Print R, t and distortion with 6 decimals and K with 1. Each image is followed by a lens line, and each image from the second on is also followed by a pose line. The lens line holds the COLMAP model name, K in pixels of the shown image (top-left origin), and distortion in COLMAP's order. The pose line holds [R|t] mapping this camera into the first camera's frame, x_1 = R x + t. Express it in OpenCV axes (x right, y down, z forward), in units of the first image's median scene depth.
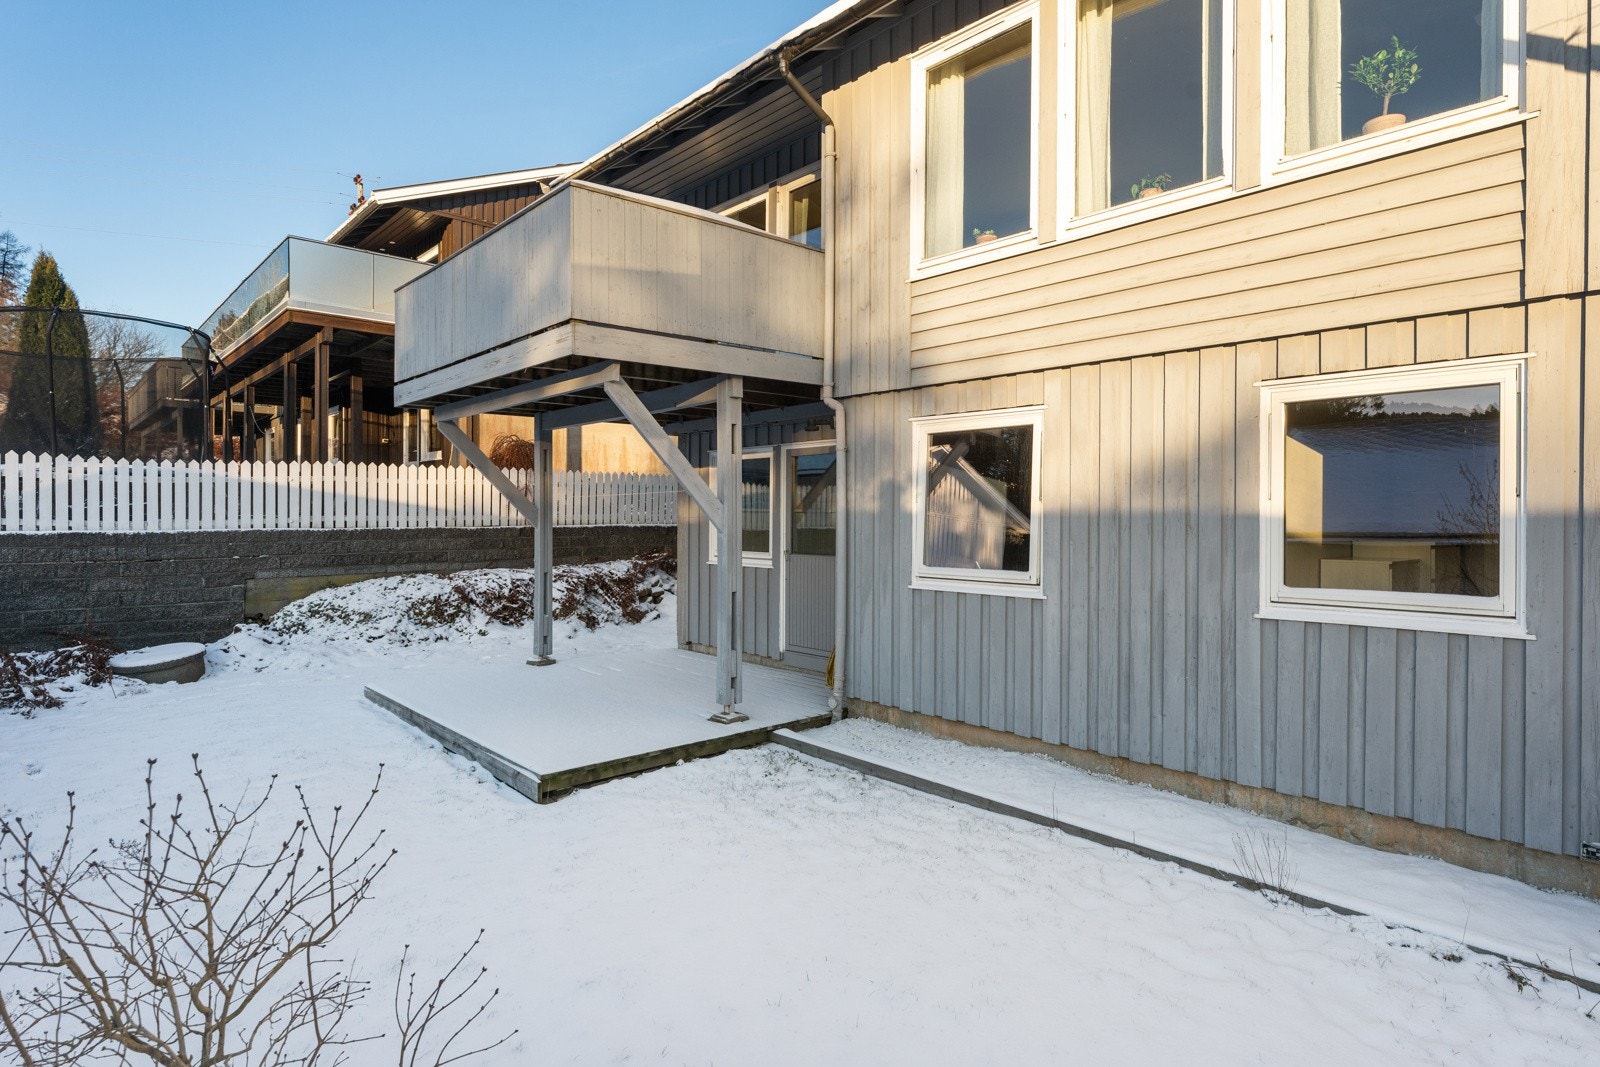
lens RADIAL K [[857.1, 0, 782.6], [0, 857.1, 527.0], [0, 0, 1]] dist [0.002309, -0.000092]
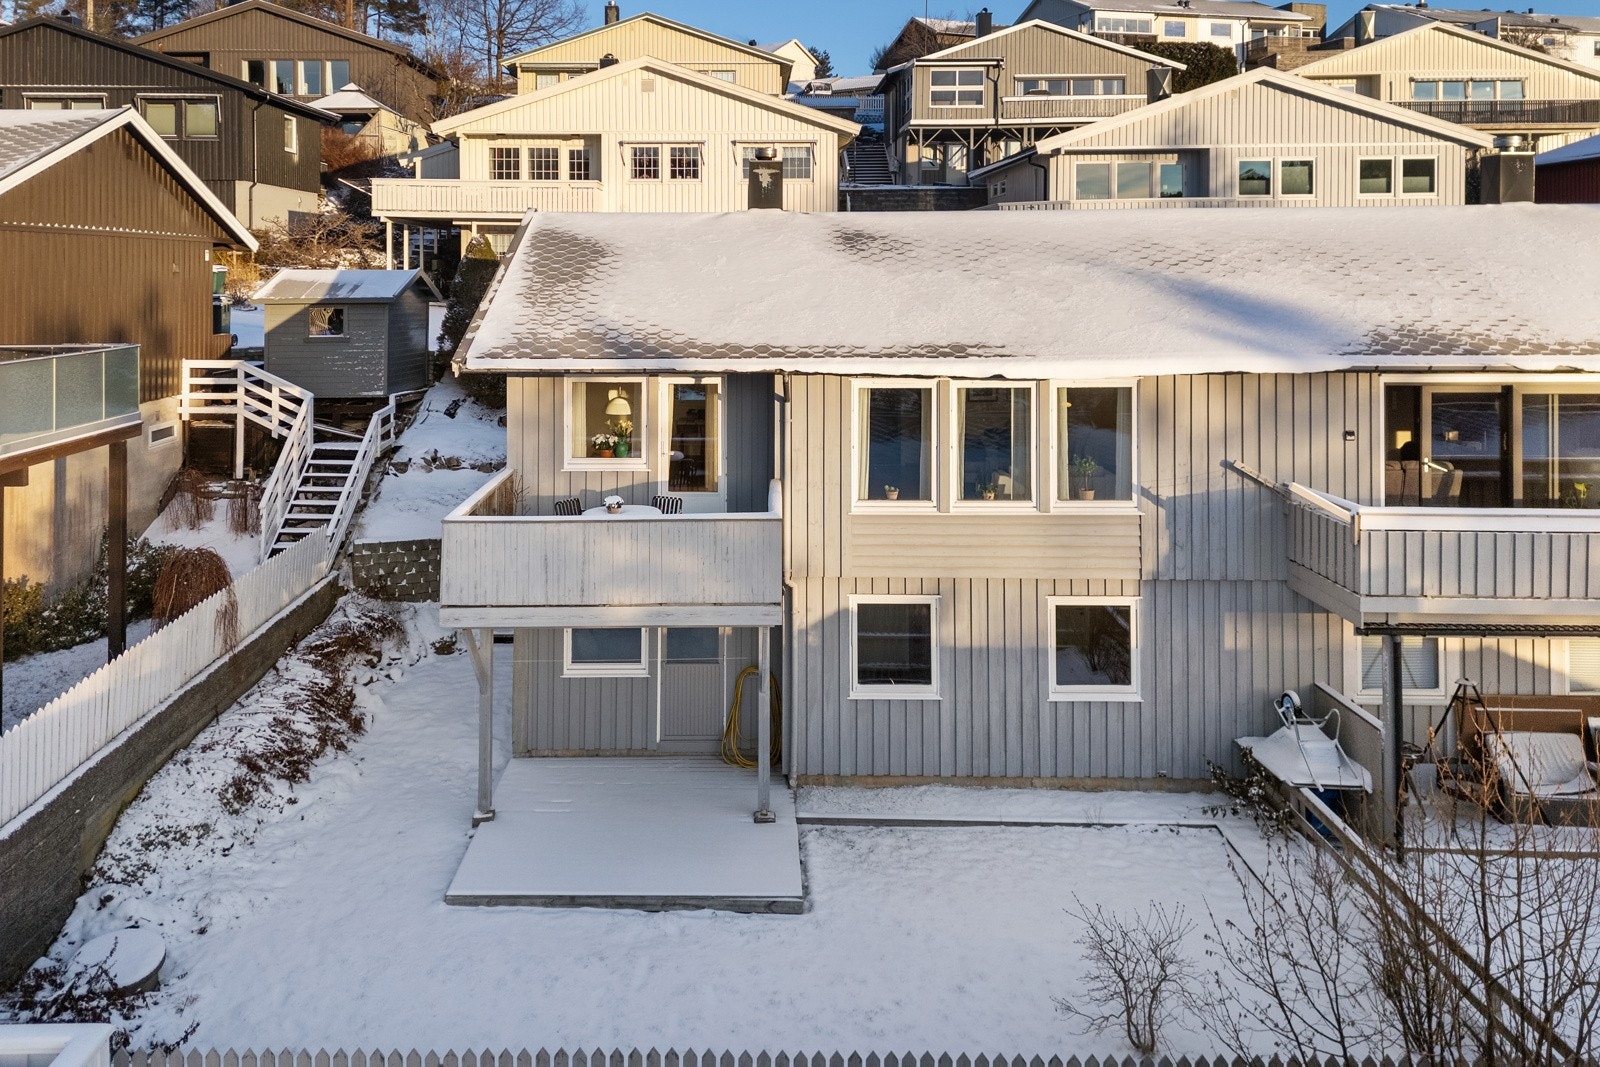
lens RADIAL K [[1233.0, 0, 723.8], [0, 1233.0, 275.5], [0, 0, 1]] dist [0.040319, -0.001279]
pose [[0.672647, -0.007853, 0.739922, -1.620008], [0.014307, 0.999895, -0.002393, -0.678468], [-0.739825, 0.012196, 0.672689, -0.385297]]
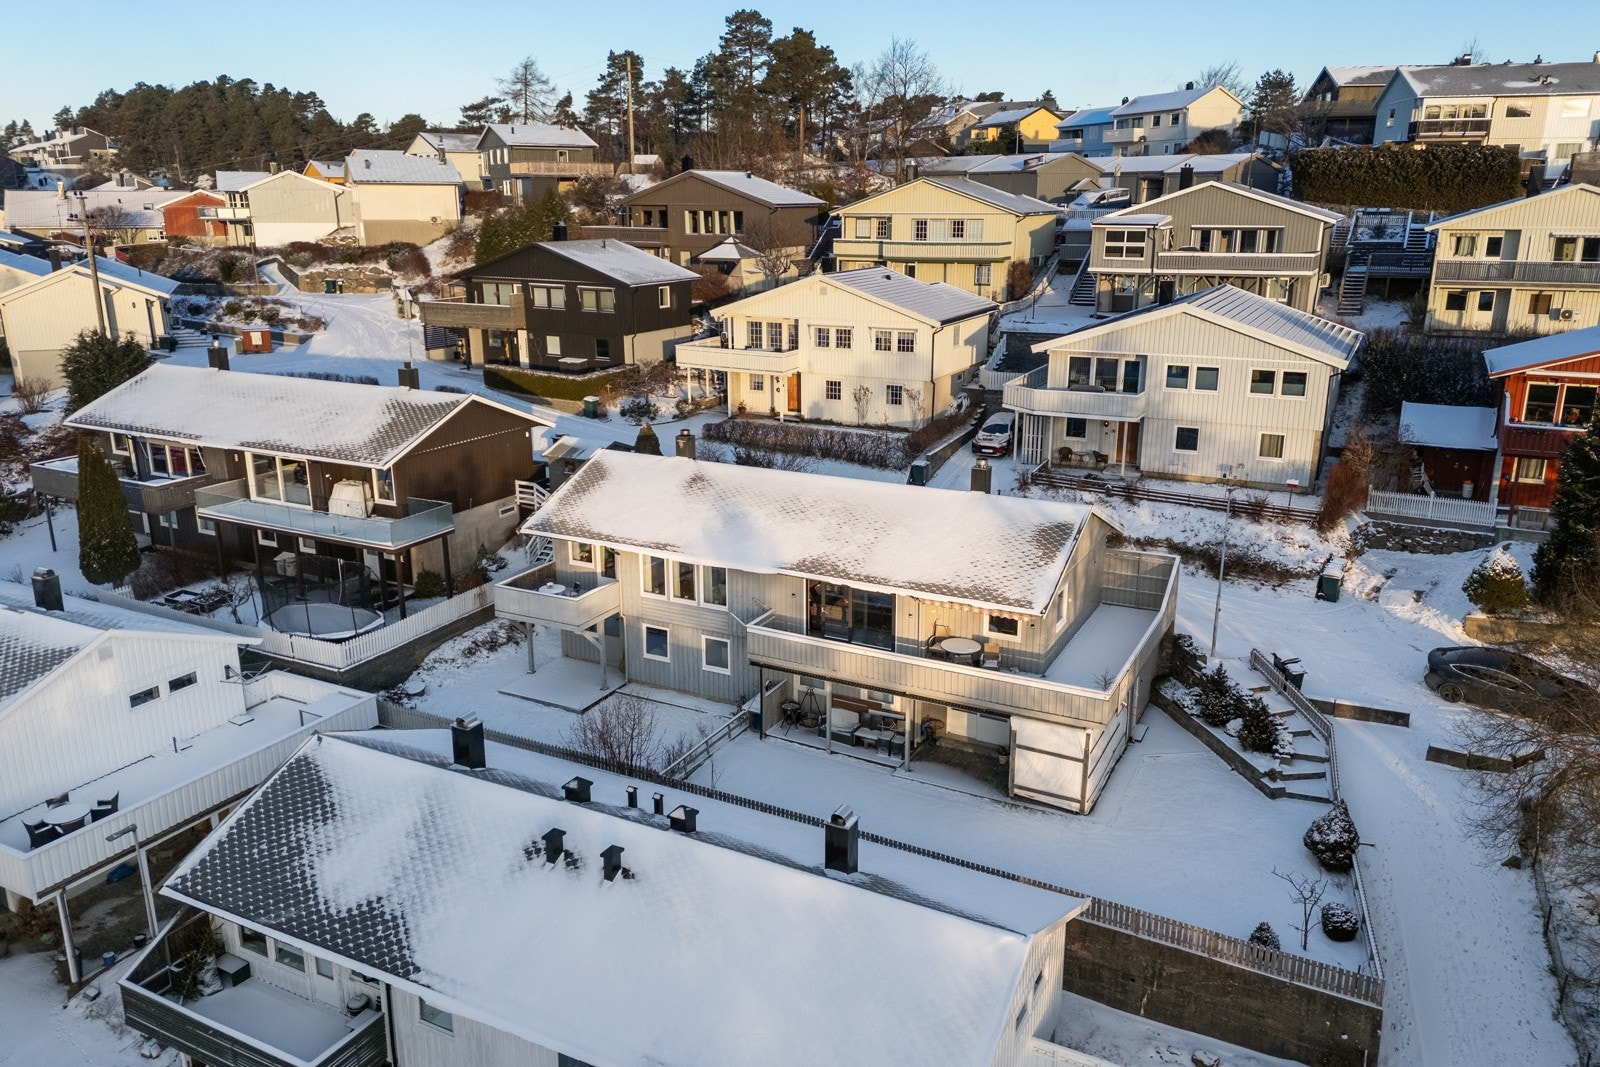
lens RADIAL K [[1155.5, 0, 800.0], [0, 1155.5, 533.5], [0, 0, 1]] dist [0.064376, -0.005573]
pose [[0.931160, -0.106007, 0.348861, -1.100494], [0.009700, 0.963666, 0.266935, -2.095181], [-0.364482, -0.245175, 0.898355, -4.473843]]
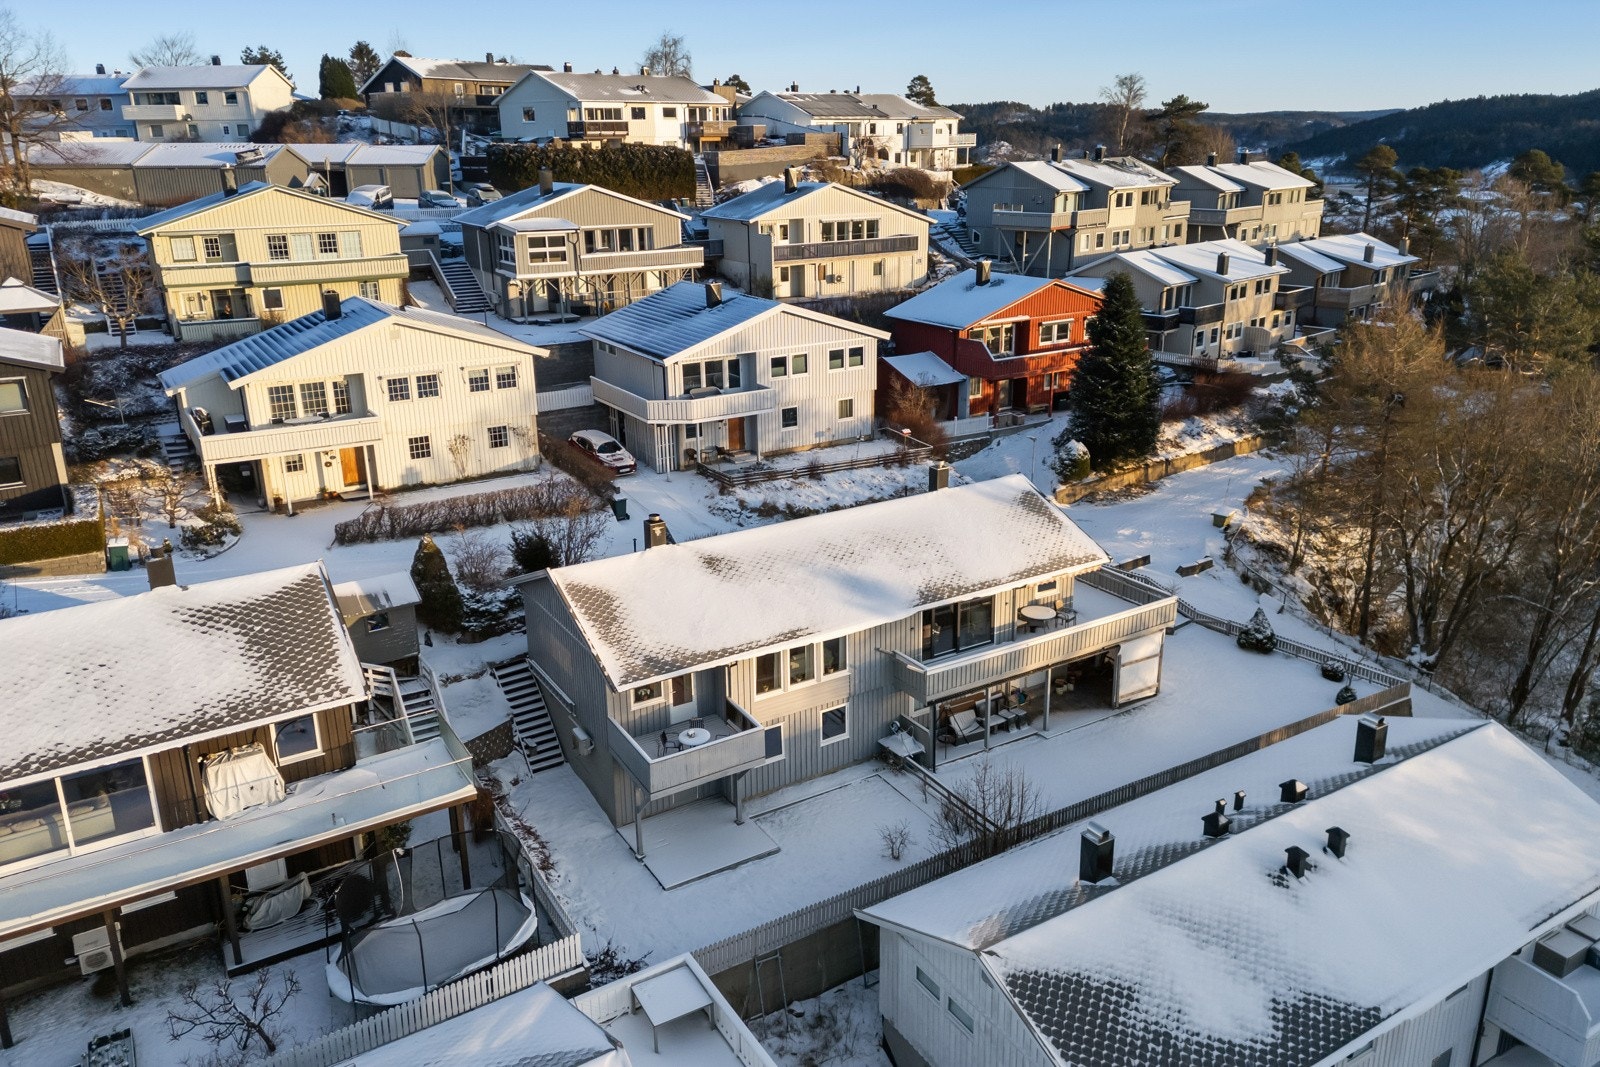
lens RADIAL K [[1165.3, 0, 801.4], [0, 1165.3, 497.7], [0, 0, 1]] dist [0.082763, -0.073154]
pose [[0.168947, -0.293398, 0.940943, -4.401099], [0.027254, 0.955692, 0.293104, -2.623062], [-0.985248, -0.023875, 0.169458, -0.133691]]
